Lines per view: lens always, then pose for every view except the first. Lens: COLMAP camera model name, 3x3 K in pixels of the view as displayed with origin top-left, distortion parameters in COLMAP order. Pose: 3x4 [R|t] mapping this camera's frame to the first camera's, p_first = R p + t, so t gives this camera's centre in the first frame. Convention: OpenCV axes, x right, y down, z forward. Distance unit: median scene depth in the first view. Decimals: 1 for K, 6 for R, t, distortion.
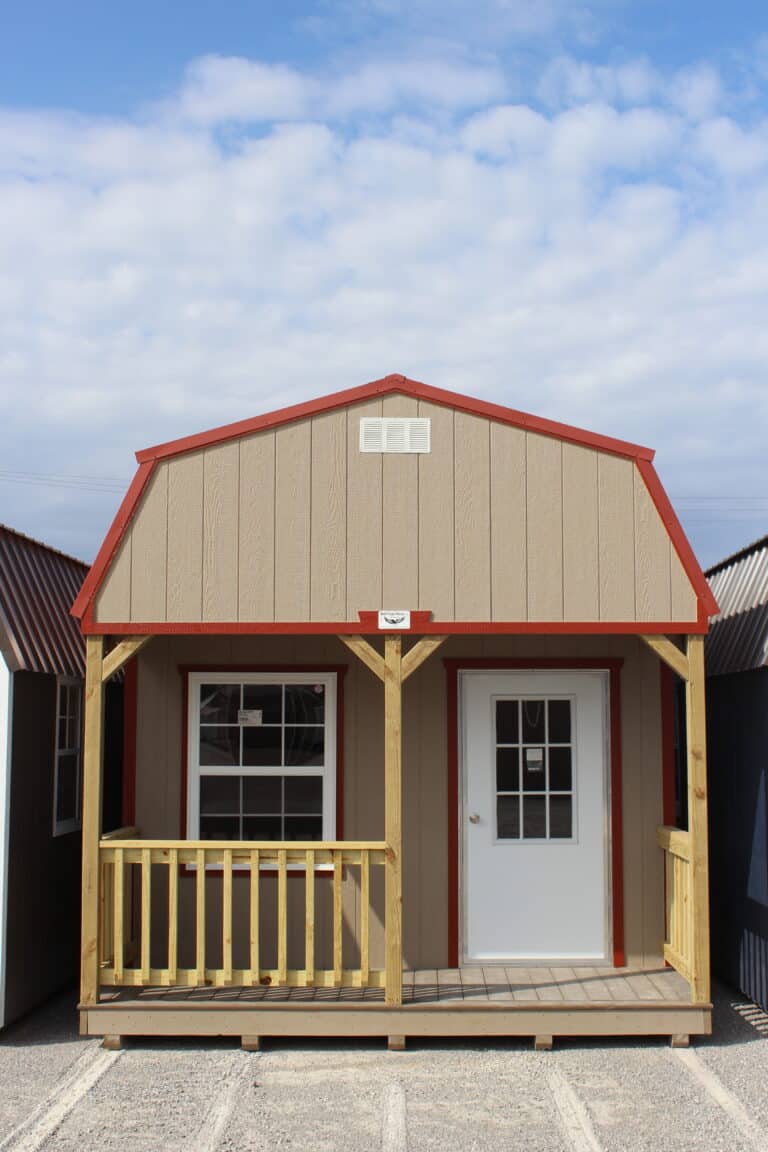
lens RADIAL K [[1521.6, 0, 384.0], [0, 1521.6, 576.0], [0, 0, 1]] dist [-0.028497, 0.010725]
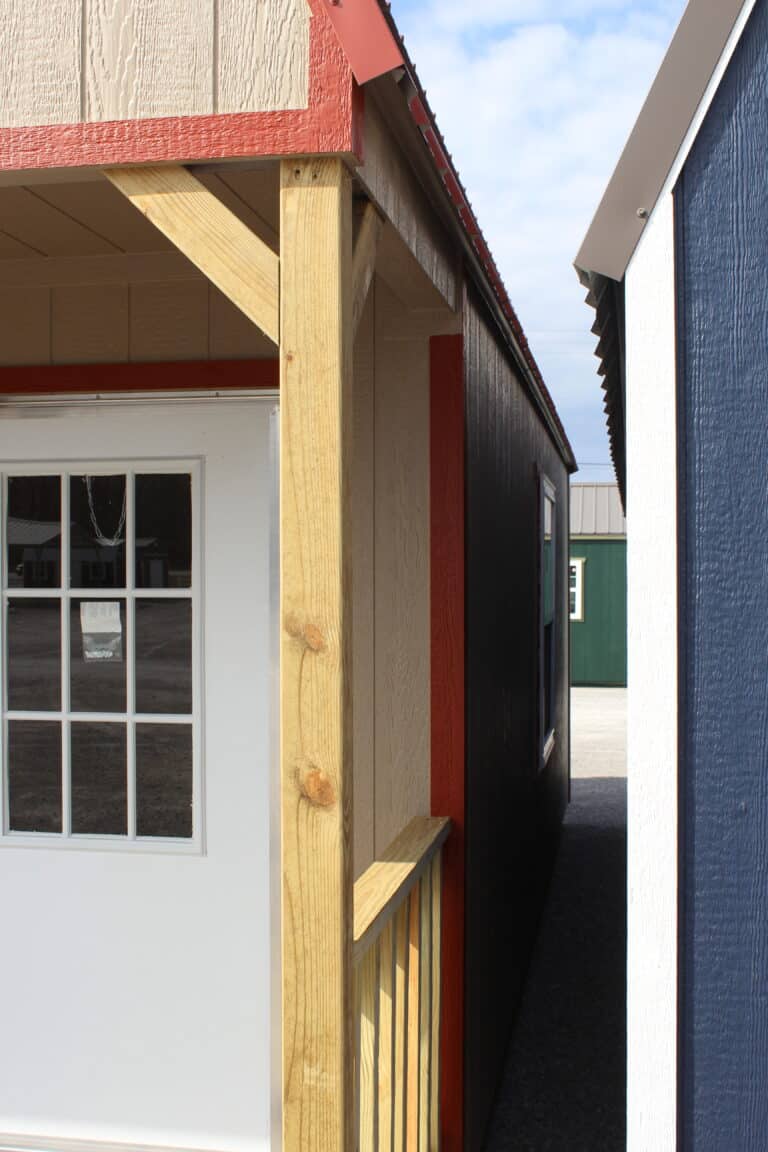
lens RADIAL K [[1322.4, 0, 384.0], [0, 1322.4, 576.0], [0, 0, 1]] dist [0.005258, 0.007968]
pose [[0.984673, 0.003196, -0.174383, 0.227192], [0.014444, 0.994903, 0.099793, 0.075654], [0.173813, -0.100782, 0.979608, 0.693134]]
